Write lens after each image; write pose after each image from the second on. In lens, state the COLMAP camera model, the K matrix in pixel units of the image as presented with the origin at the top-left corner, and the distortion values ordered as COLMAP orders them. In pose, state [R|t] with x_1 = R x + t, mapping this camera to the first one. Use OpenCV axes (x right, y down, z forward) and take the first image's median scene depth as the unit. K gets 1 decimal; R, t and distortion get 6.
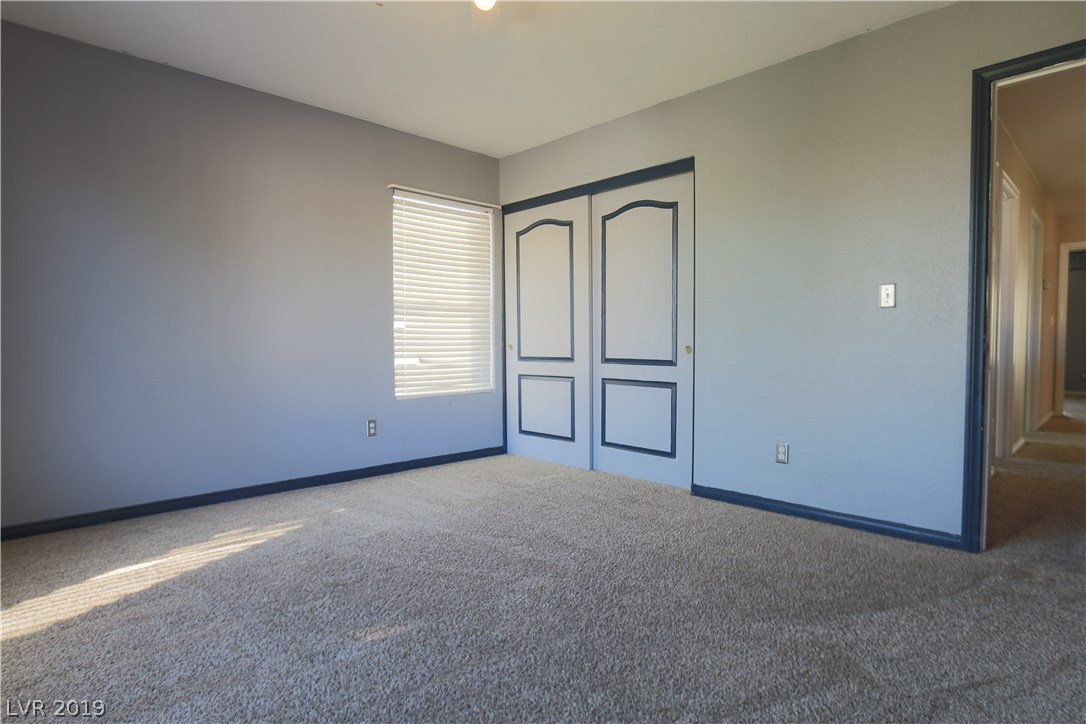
lens RADIAL K [[595.0, 0, 543.0], [0, 595.0, 362.0], [0, 0, 1]] dist [-0.002930, -0.000369]
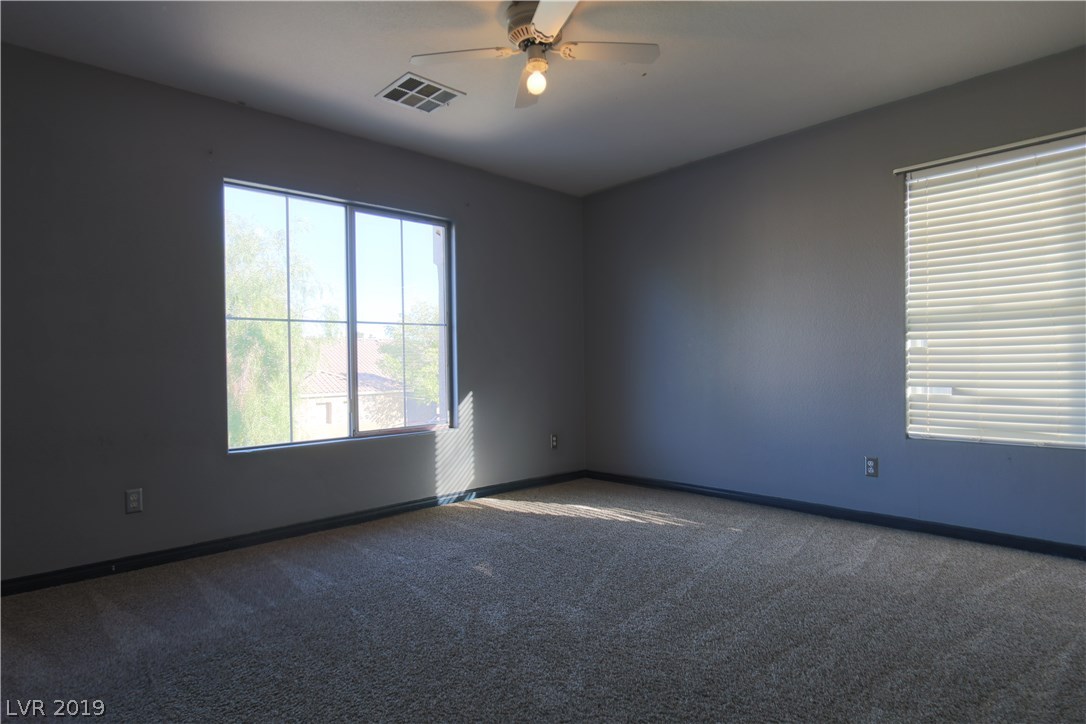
lens RADIAL K [[595.0, 0, 543.0], [0, 595.0, 362.0], [0, 0, 1]] dist [-0.002930, -0.000369]
pose [[-0.025296, 0.006143, -0.999661, 0.707681], [-0.012509, 0.999901, 0.006461, -0.048293], [0.999602, 0.012668, -0.025216, 0.677780]]
